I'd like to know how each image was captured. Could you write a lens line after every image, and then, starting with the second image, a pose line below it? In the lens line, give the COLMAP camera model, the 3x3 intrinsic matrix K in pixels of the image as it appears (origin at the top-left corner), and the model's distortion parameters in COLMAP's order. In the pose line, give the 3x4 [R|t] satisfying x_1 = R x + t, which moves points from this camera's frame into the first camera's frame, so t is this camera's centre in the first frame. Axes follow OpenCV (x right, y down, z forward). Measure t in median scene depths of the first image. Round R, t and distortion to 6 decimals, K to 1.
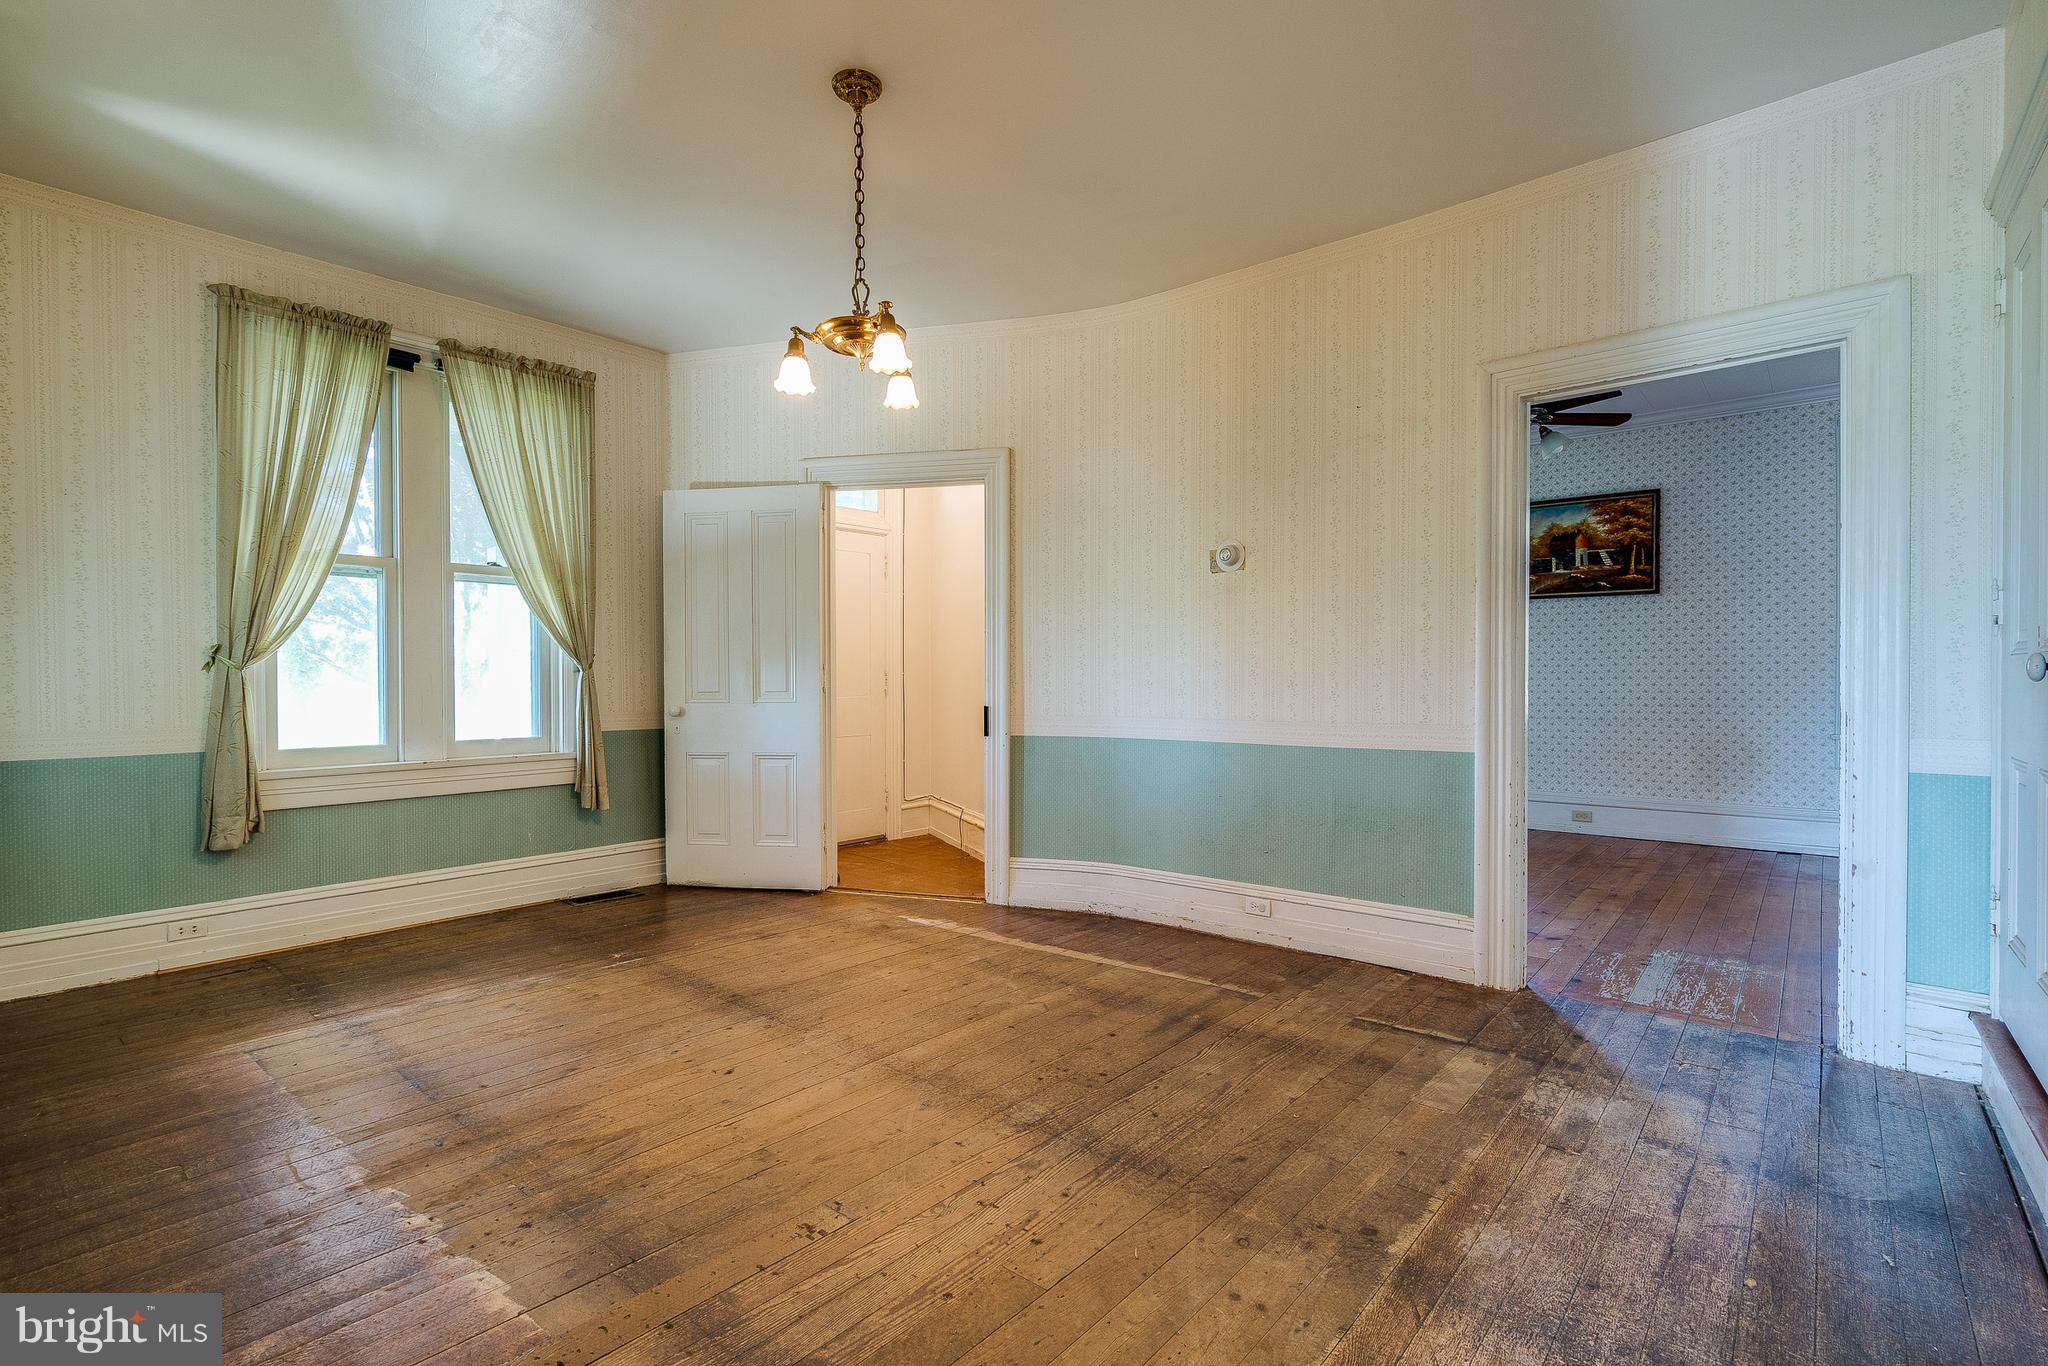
lens RADIAL K [[931.7, 0, 1029.8], [0, 931.7, 686.7], [0, 0, 1]] dist [-0.002622, 0.000161]
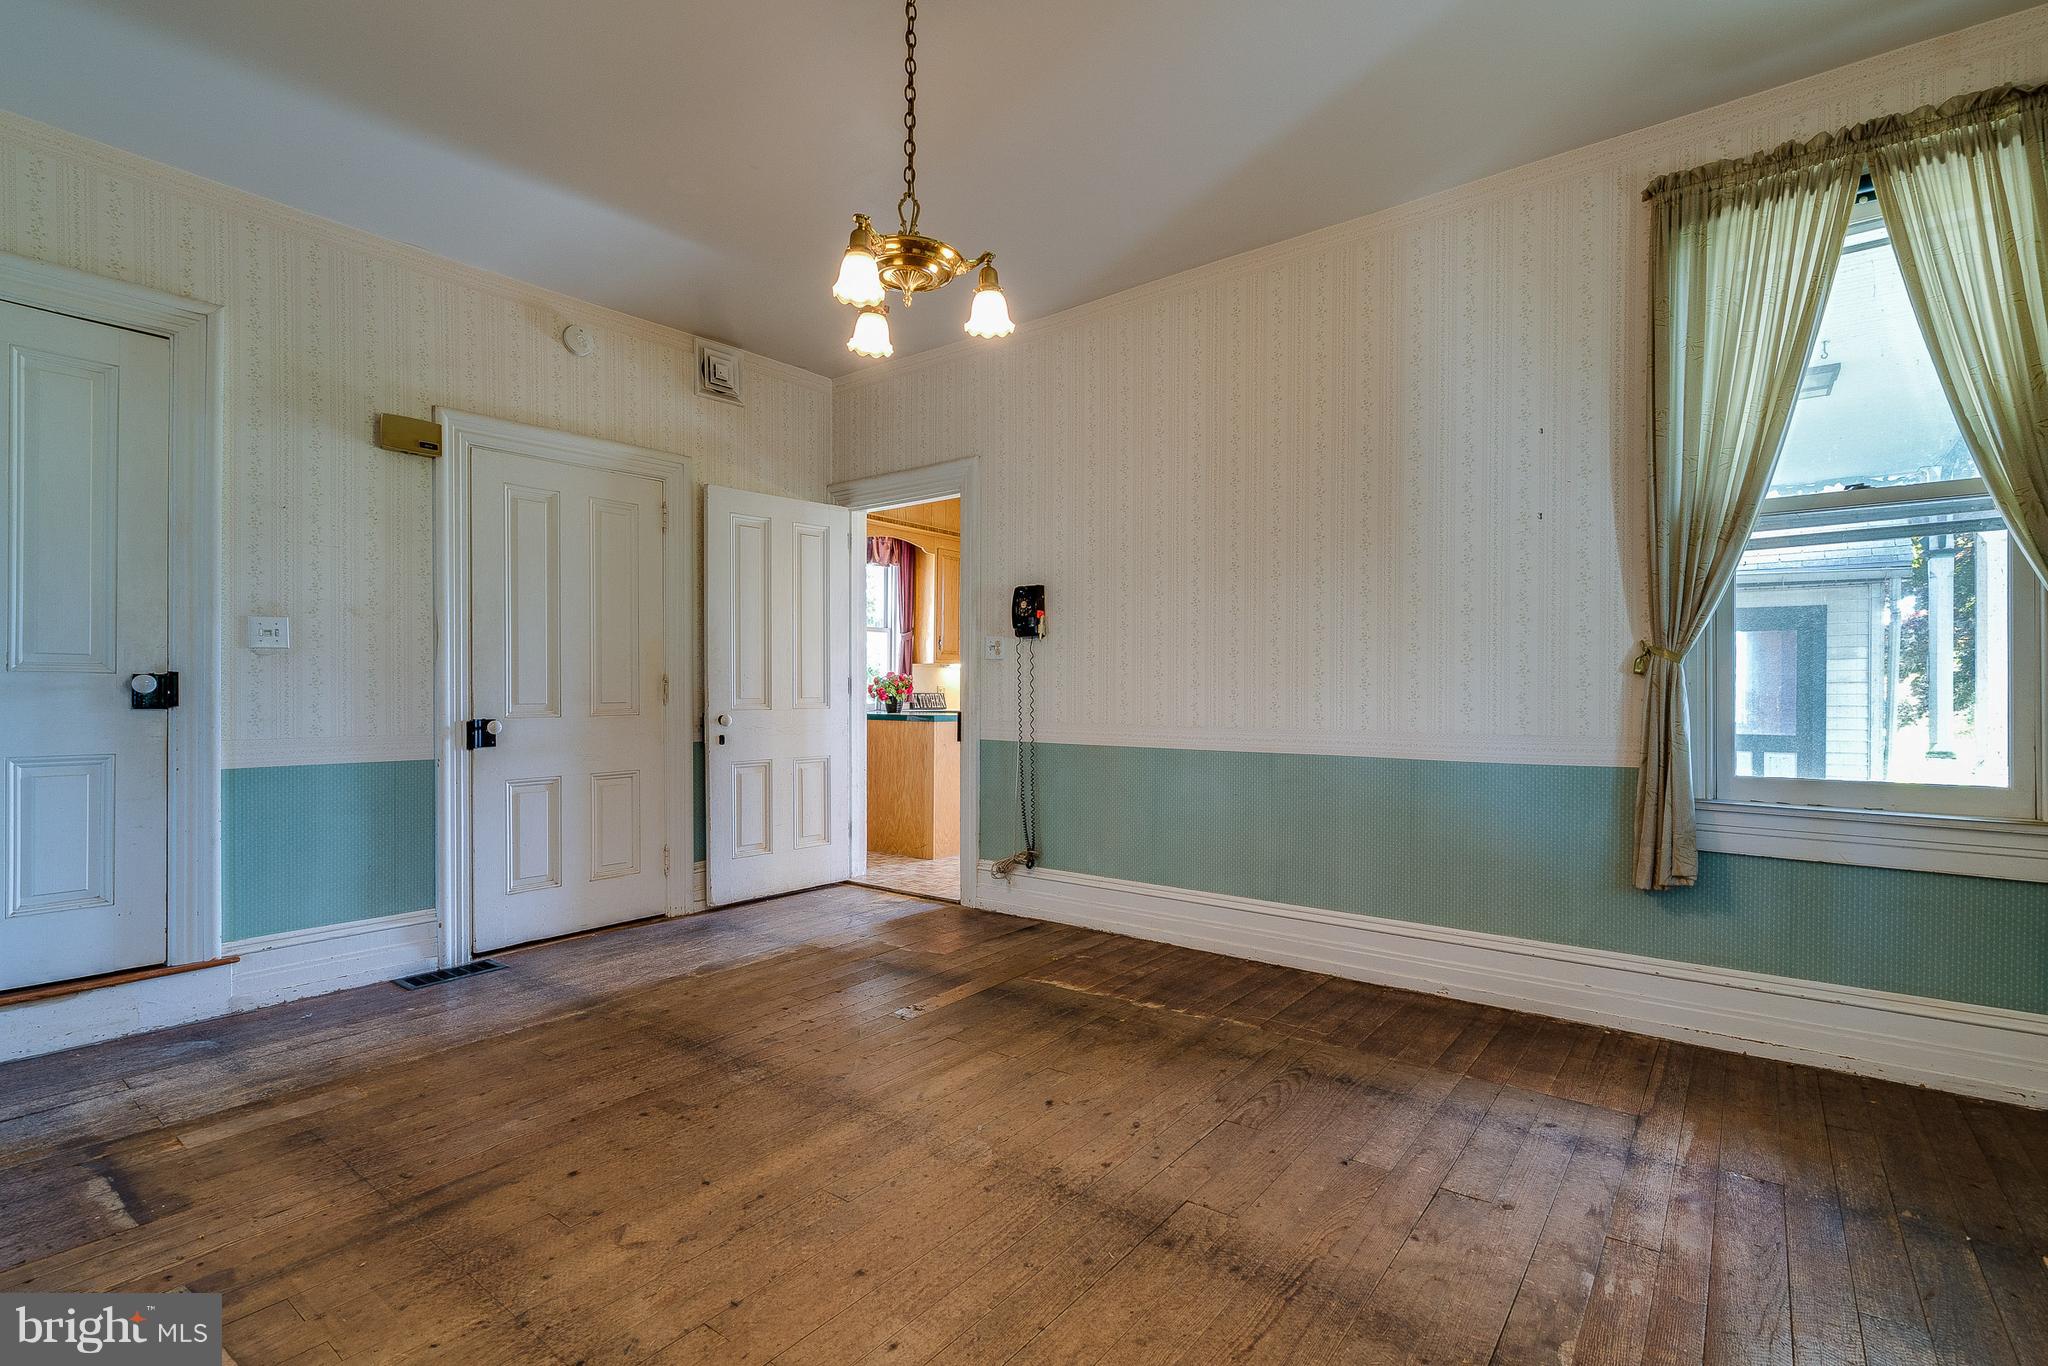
lens RADIAL K [[931.7, 0, 1019.1], [0, 931.7, 687.2], [0, 0, 1]] dist [-0.002622, 0.000161]
pose [[-0.999322, 0.007861, -0.035961, -0.256729], [0.007958, 0.999965, -0.002561, -0.000689], [0.035939, -0.002846, -0.999350, 1.892119]]
